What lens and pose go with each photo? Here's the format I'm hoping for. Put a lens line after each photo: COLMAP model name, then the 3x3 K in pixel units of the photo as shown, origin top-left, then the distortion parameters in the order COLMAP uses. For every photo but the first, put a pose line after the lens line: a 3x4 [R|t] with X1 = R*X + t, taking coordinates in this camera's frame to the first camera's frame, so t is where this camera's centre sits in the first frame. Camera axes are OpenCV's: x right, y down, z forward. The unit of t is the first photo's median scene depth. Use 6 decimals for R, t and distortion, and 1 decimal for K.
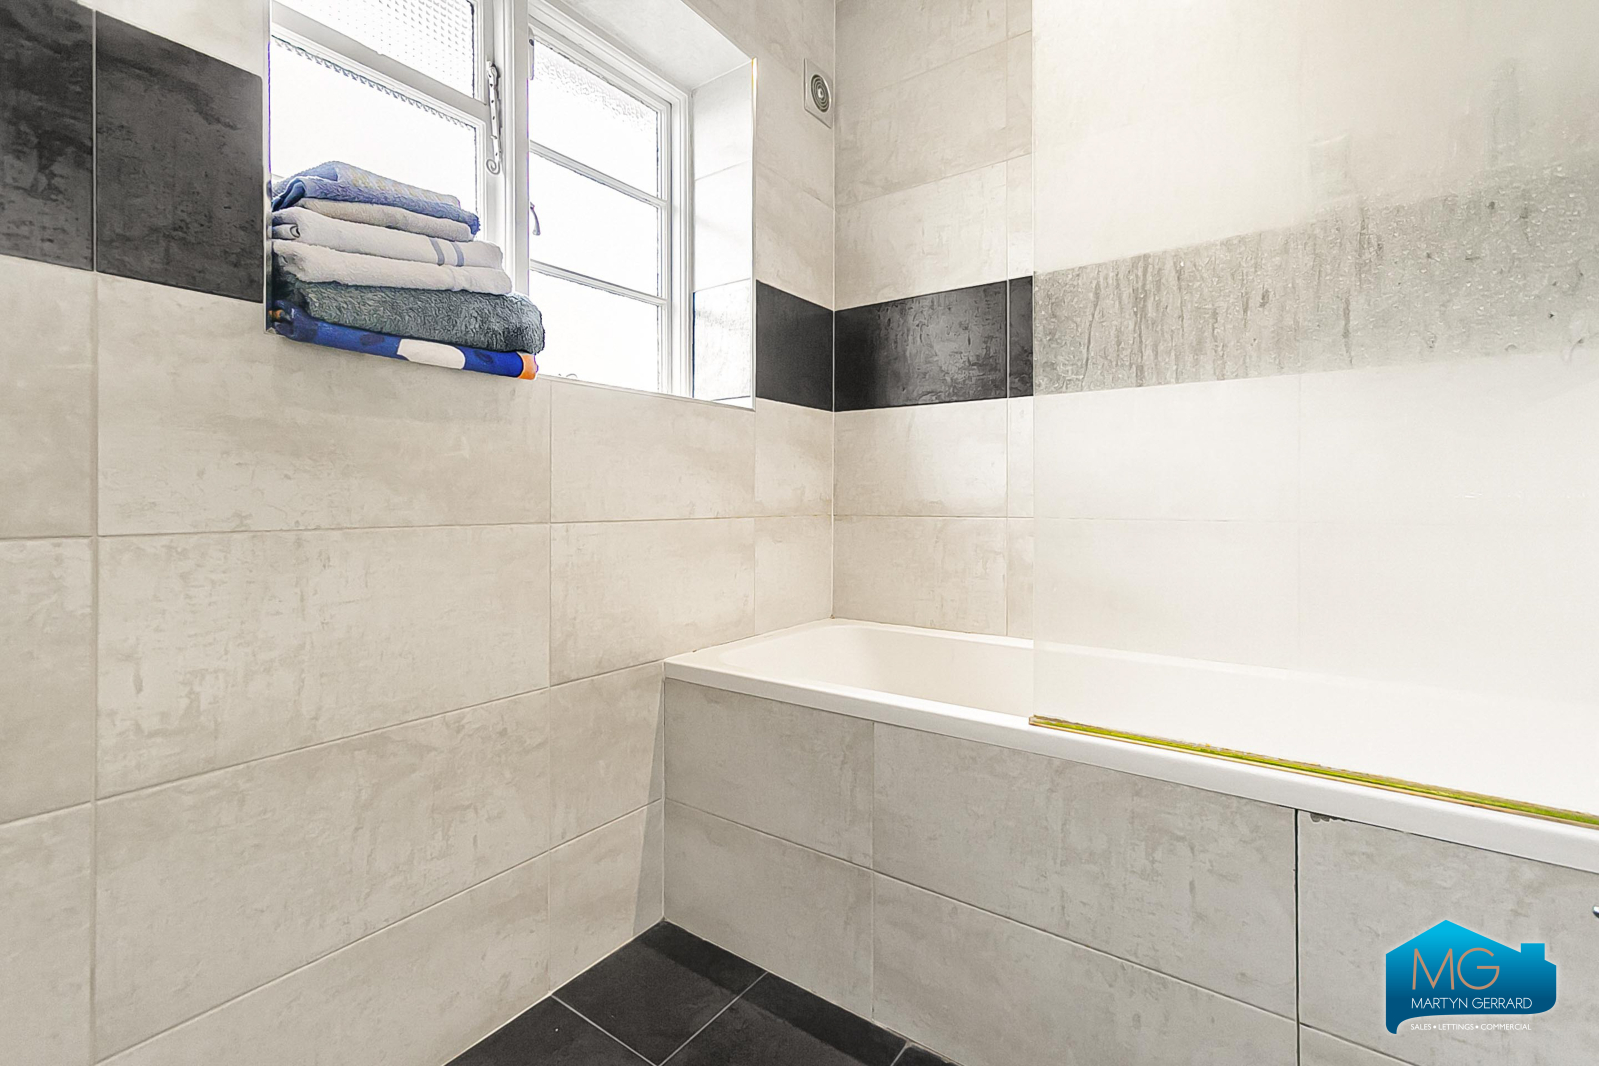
lens RADIAL K [[714.0, 0, 788.5], [0, 714.0, 498.7], [0, 0, 1]] dist [-0.000565, 0.001075]
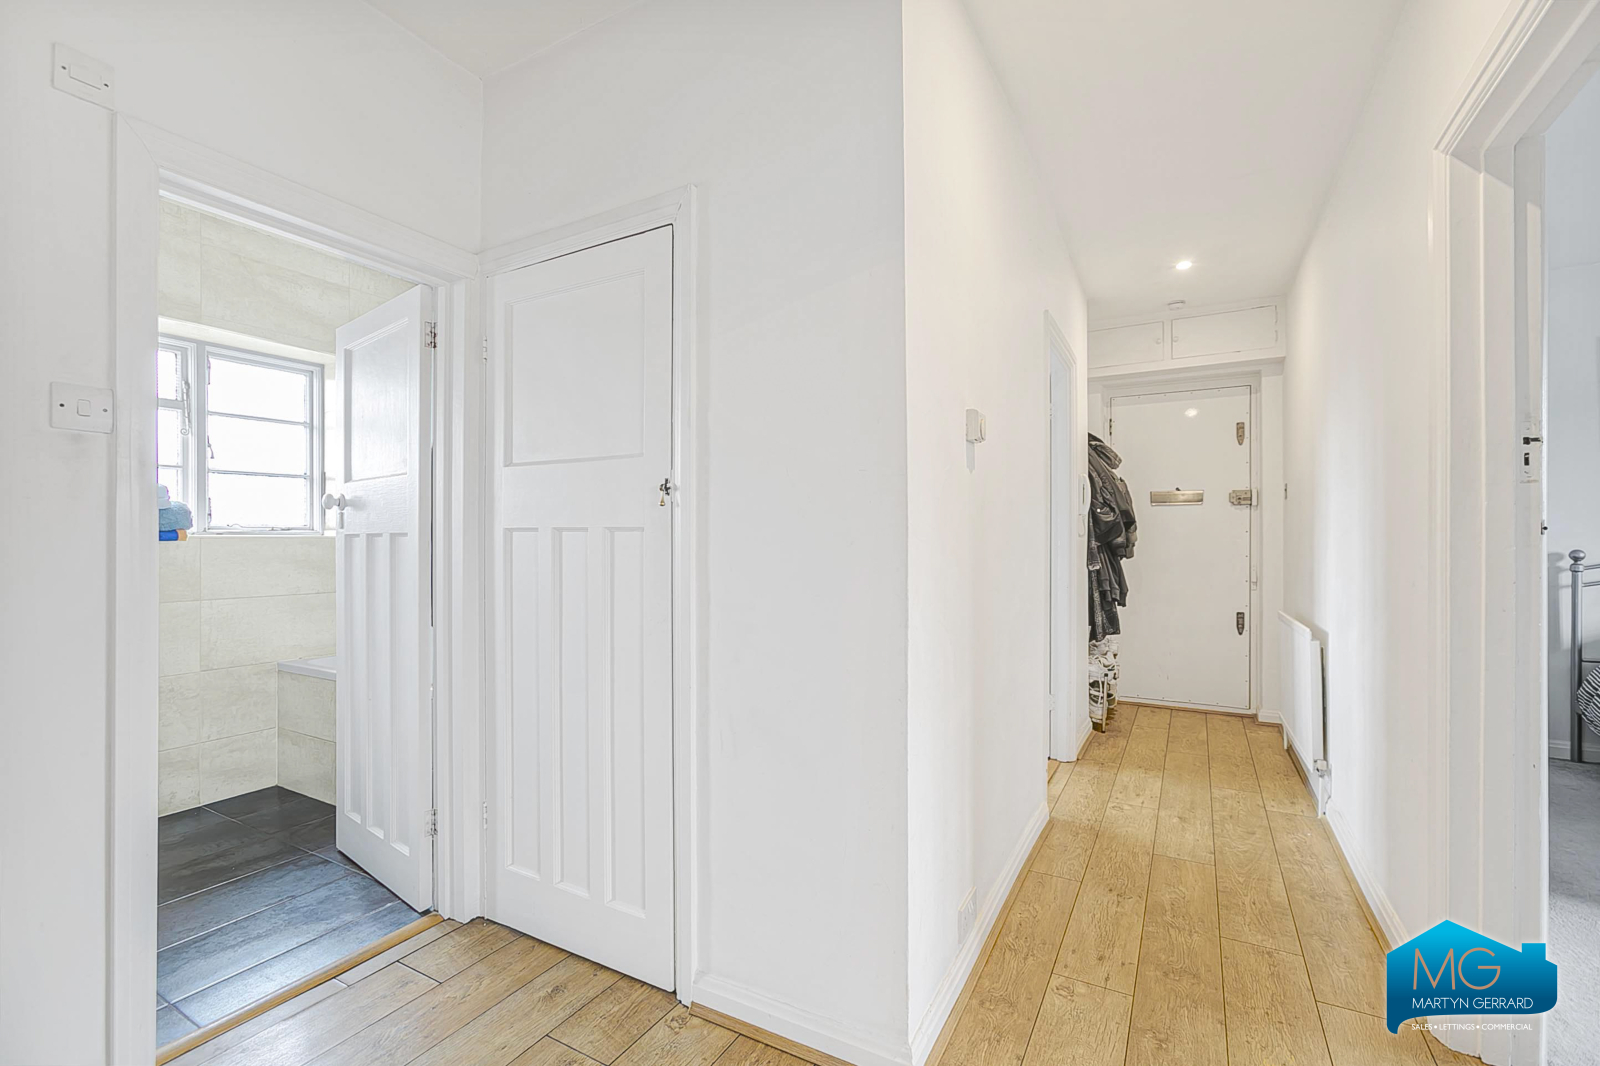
lens RADIAL K [[714.4, 0, 793.5], [0, 714.4, 532.6], [0, 0, 1]] dist [-0.000565, 0.001075]
pose [[0.995387, -0.009668, 0.095456, 1.641161], [0.010400, 0.999920, -0.007180, -0.178963], [-0.095379, 0.008139, 0.995408, -1.788336]]
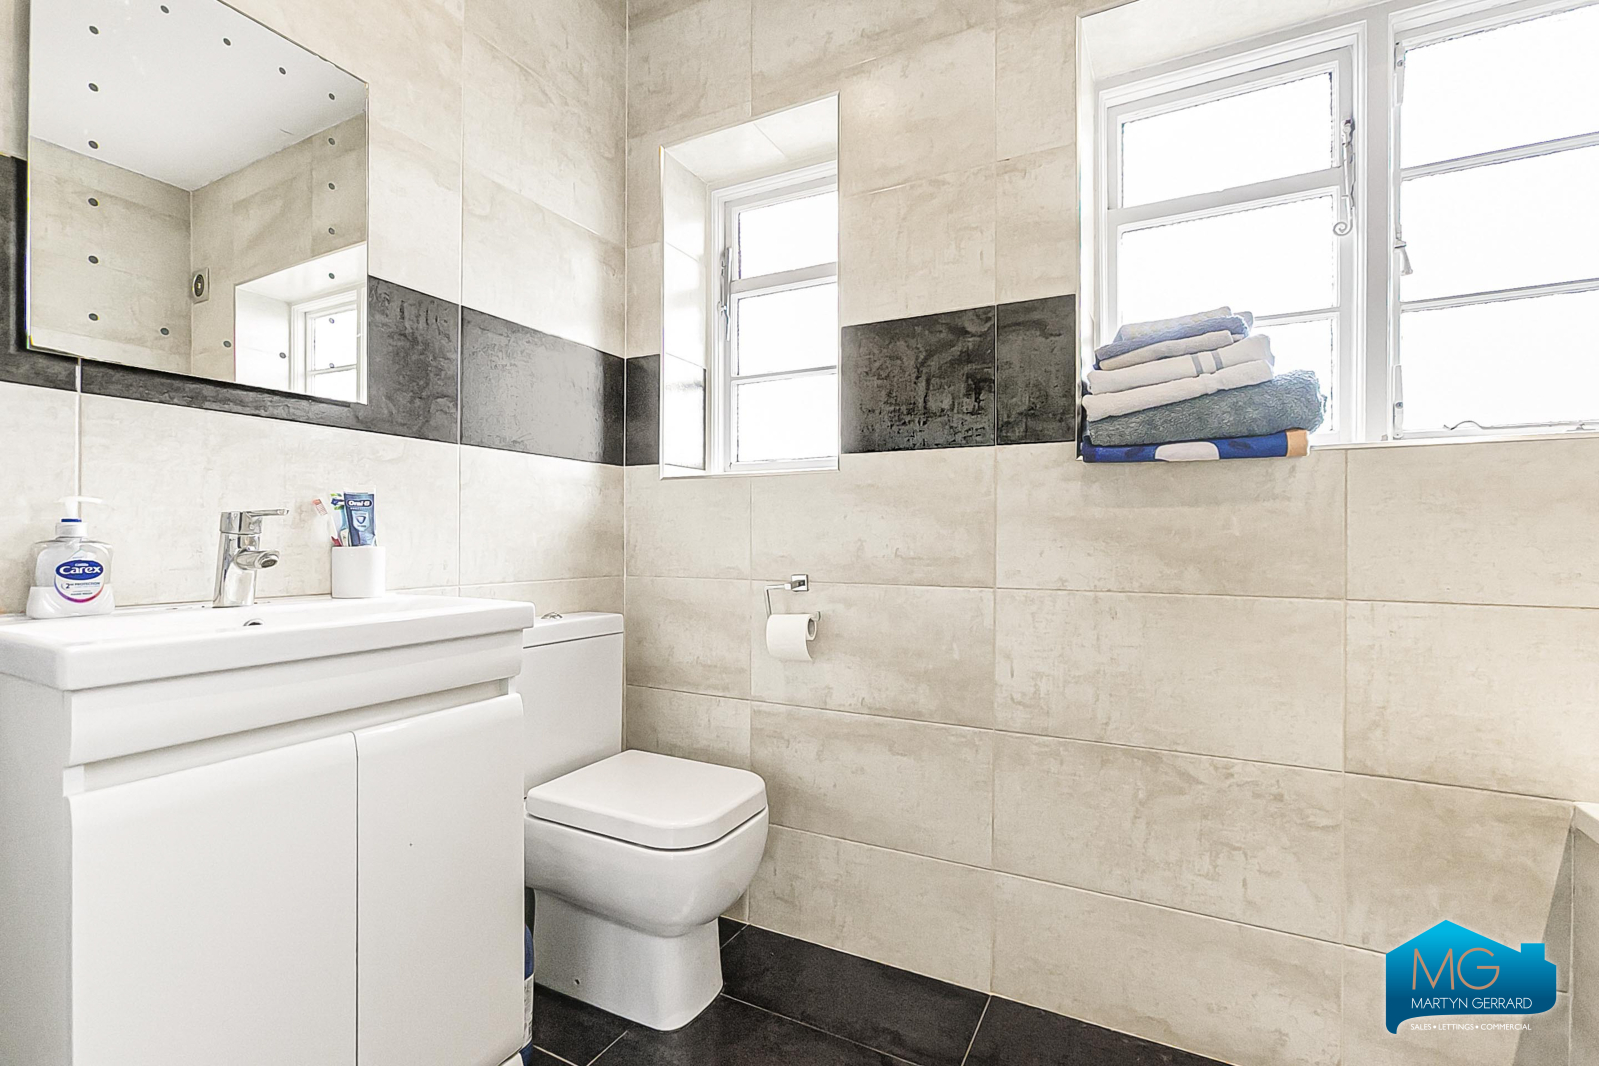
lens RADIAL K [[714.0, 0, 799.9], [0, 714.0, 543.2], [0, 0, 1]] dist [-0.000565, 0.001075]
pose [[0.135832, -0.001969, -0.990730, 0.619620], [-0.002783, 0.999993, -0.002369, -0.044825], [0.990728, 0.003079, 0.135826, 0.187971]]
